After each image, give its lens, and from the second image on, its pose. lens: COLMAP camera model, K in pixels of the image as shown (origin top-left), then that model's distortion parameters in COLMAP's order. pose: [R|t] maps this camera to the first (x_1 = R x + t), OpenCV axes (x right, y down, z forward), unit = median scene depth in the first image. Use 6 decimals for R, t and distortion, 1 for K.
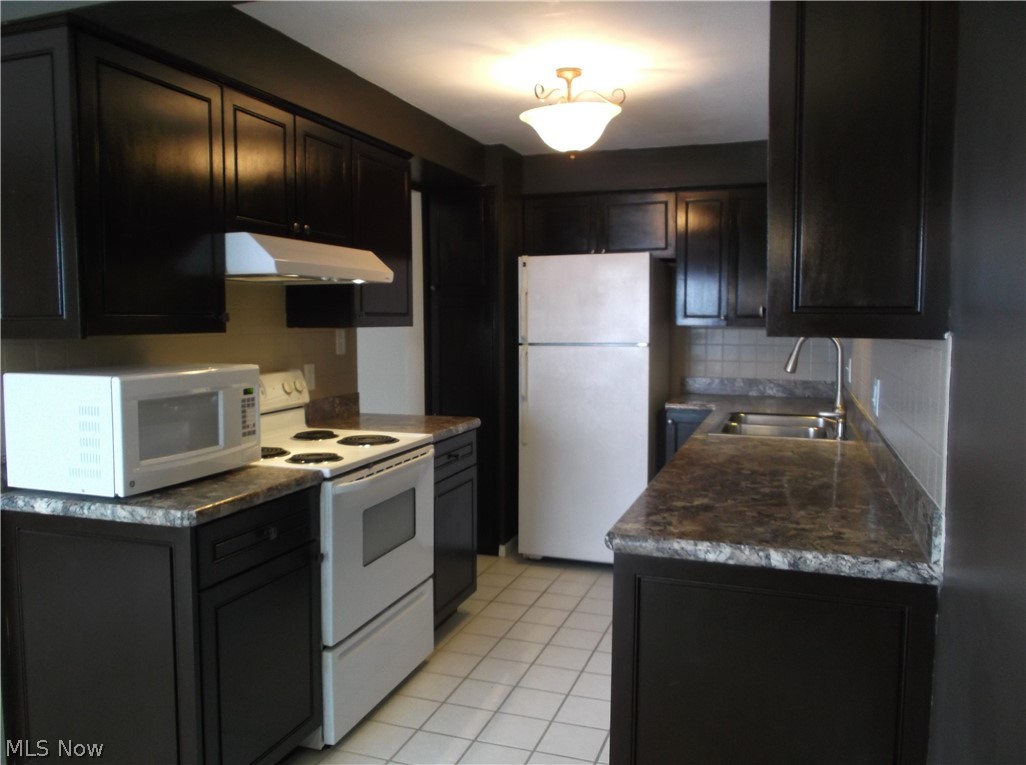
lens RADIAL K [[814.4, 0, 493.2], [0, 814.4, 380.9], [0, 0, 1]] dist [-0.008523, 0.039051]
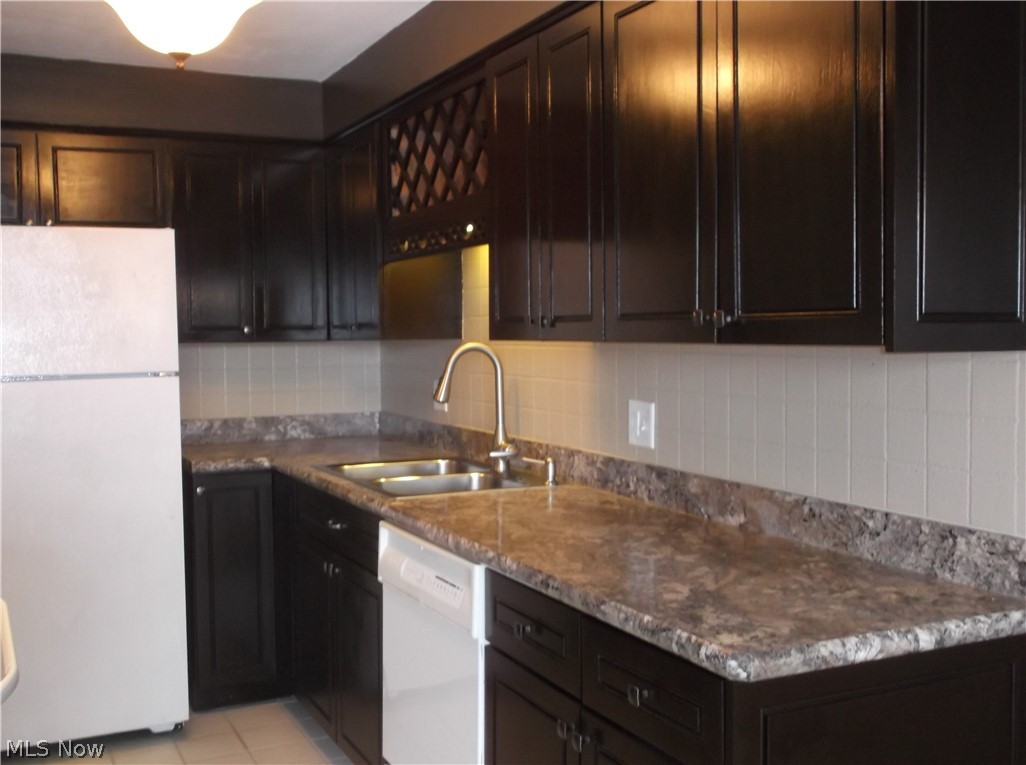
lens RADIAL K [[1155.2, 0, 506.5], [0, 1155.2, 391.0], [0, 0, 1]] dist [0.012476, 0.000000]
pose [[0.705817, -0.056951, 0.706101, -0.389523], [0.071761, 0.997384, 0.008713, -0.030779], [-0.704750, 0.044521, 0.708058, 0.272174]]
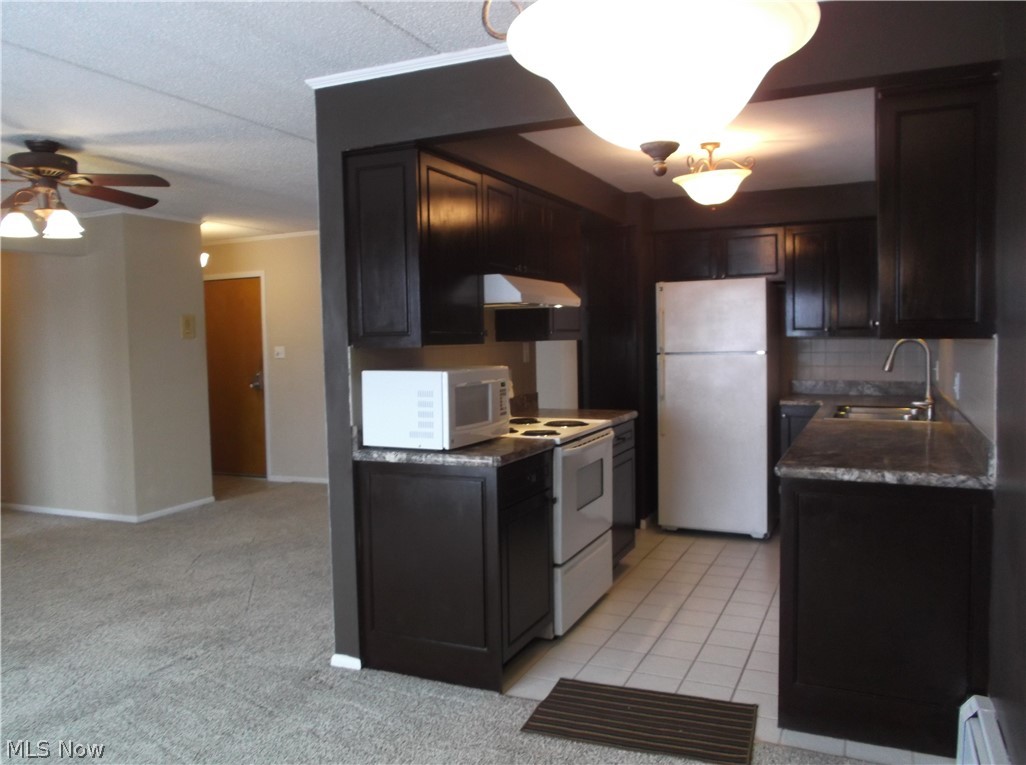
lens RADIAL K [[814.4, 0, 510.4], [0, 814.4, 376.1], [0, 0, 1]] dist [-0.008523, 0.039051]
pose [[0.997291, -0.010540, -0.072805, -0.153840], [0.008542, 0.999580, -0.027696, 0.032296], [0.073066, 0.026999, 0.996962, -0.366426]]
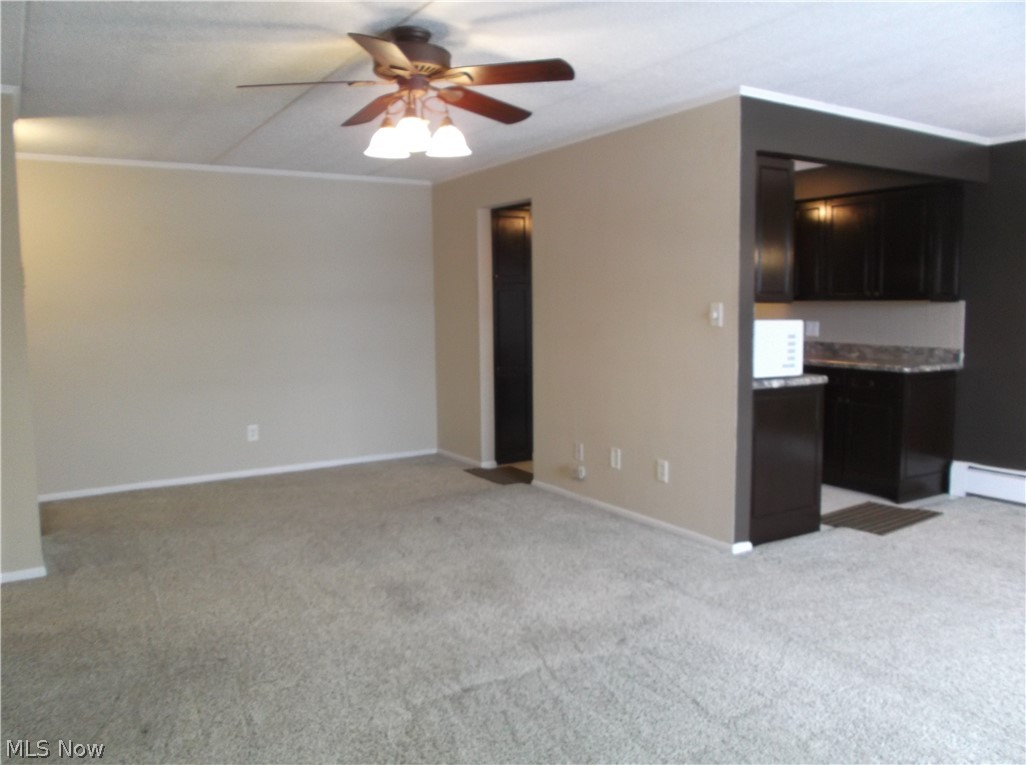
lens RADIAL K [[814.4, 0, 517.0], [0, 814.4, 381.7], [0, 0, 1]] dist [-0.008523, 0.039051]
pose [[0.618621, -0.074345, 0.782164, -1.846297], [0.066483, 0.996896, 0.042174, 0.011370], [-0.782872, 0.025911, 0.621643, 0.157743]]
